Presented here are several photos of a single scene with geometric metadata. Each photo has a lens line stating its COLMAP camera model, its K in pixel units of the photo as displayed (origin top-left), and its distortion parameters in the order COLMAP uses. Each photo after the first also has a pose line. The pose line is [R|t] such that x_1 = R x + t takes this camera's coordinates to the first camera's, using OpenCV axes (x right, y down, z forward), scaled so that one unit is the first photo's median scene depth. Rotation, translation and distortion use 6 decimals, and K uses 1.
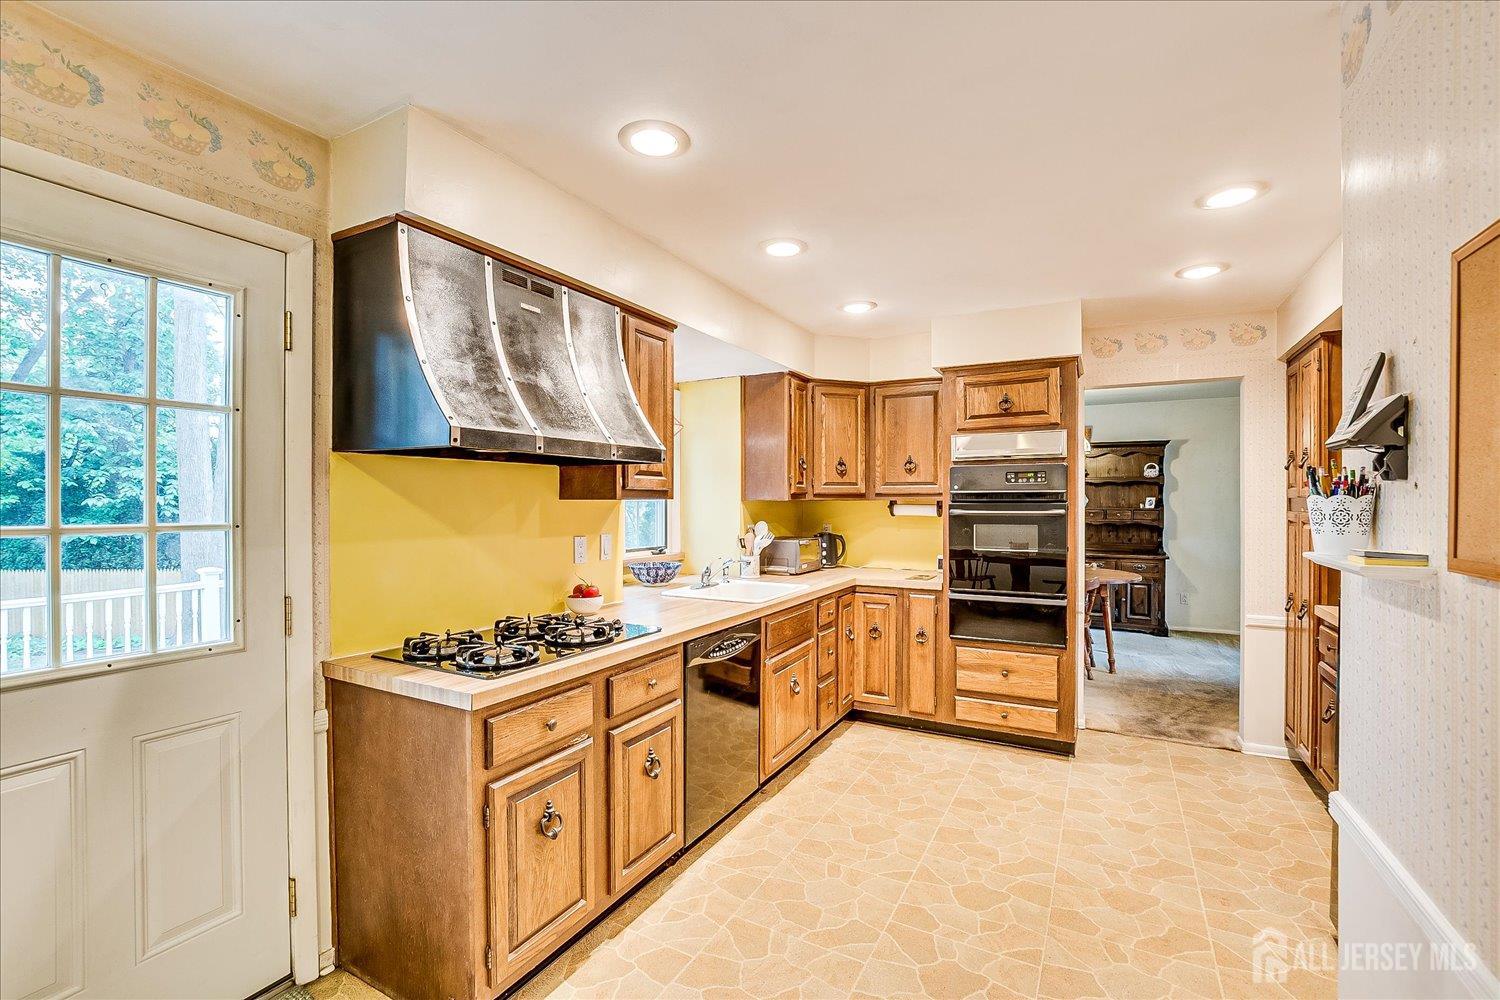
lens RADIAL K [[655.5, 0, 743.7], [0, 655.5, 504.2], [0, 0, 1]] dist [-0.026497, 0.005674]
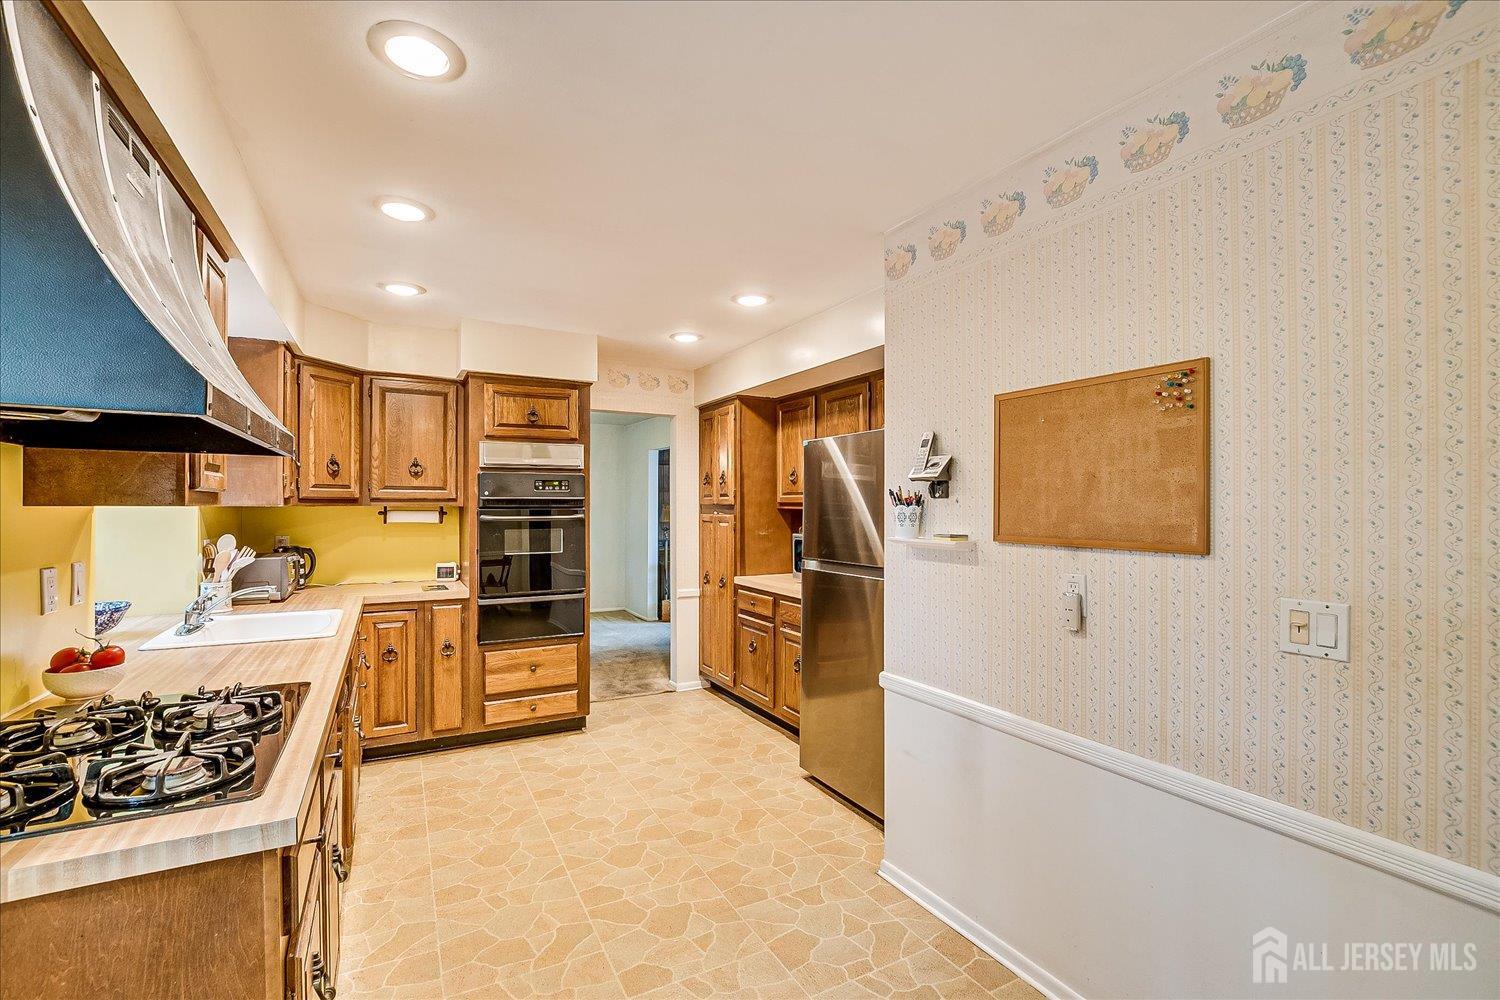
lens RADIAL K [[655.5, 0, 743.7], [0, 655.5, 504.2], [0, 0, 1]] dist [-0.026497, 0.005674]
pose [[0.541860, 0.002506, 0.840465, -0.300040], [0.003010, 0.999983, -0.004923, -0.003016], [-0.840463, 0.005197, 0.541844, 0.125657]]
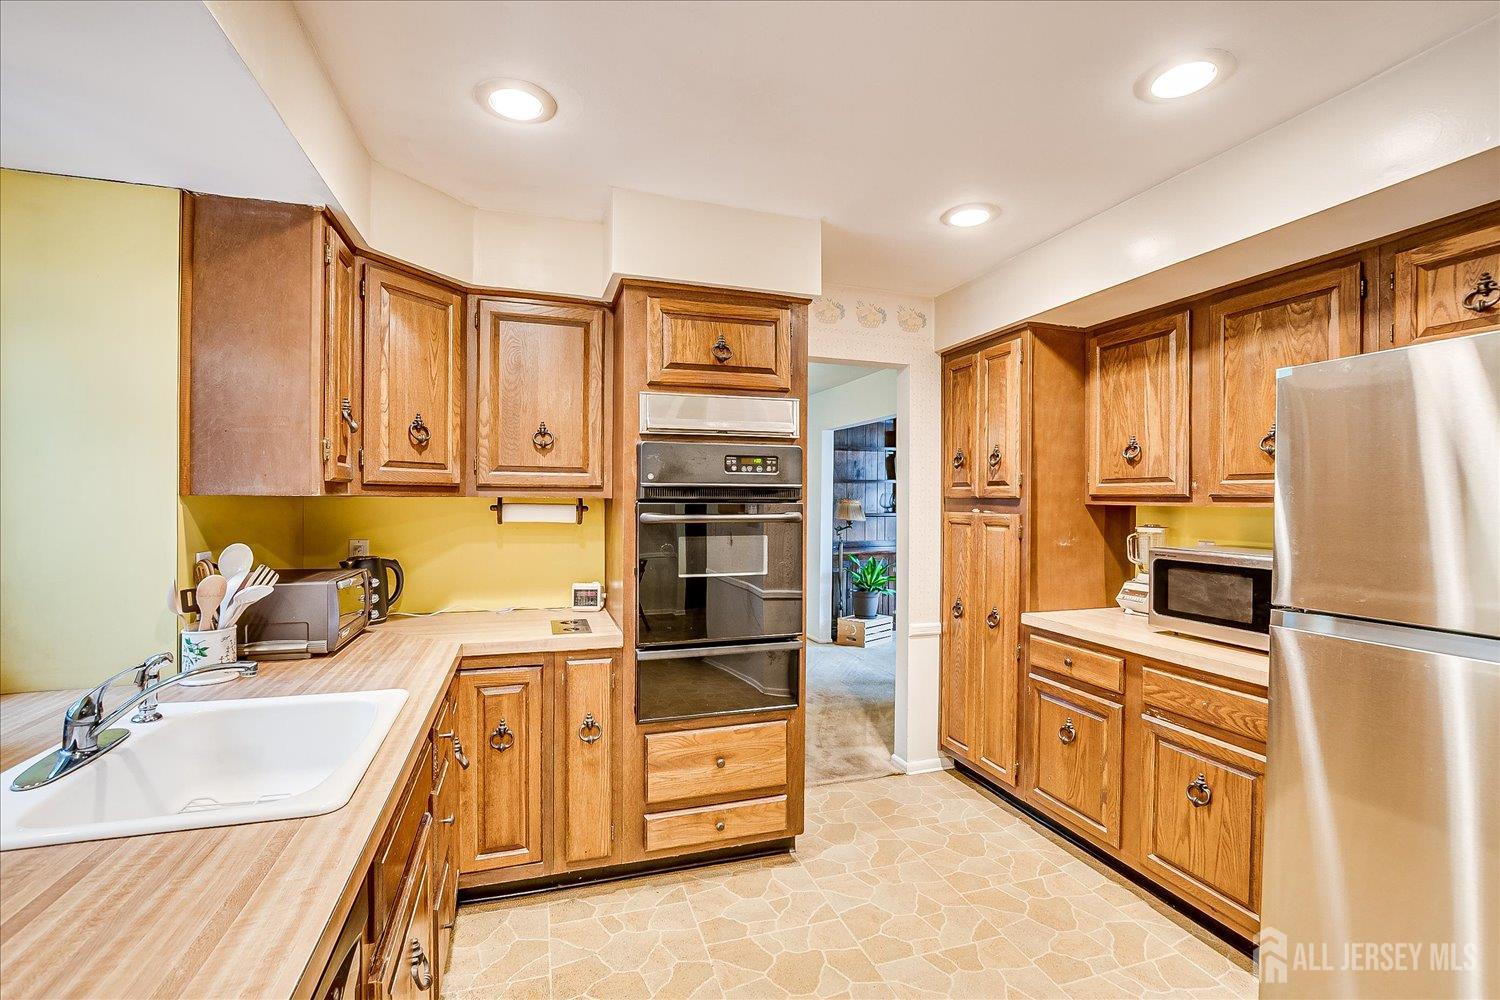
lens RADIAL K [[655.5, 0, 743.7], [0, 655.5, 504.2], [0, 0, 1]] dist [-0.026497, 0.005674]
pose [[0.686256, -0.000815, 0.727360, -0.059517], [-0.003127, 0.999987, 0.004071, -0.003015], [-0.727354, -0.005069, 0.686244, 0.513724]]
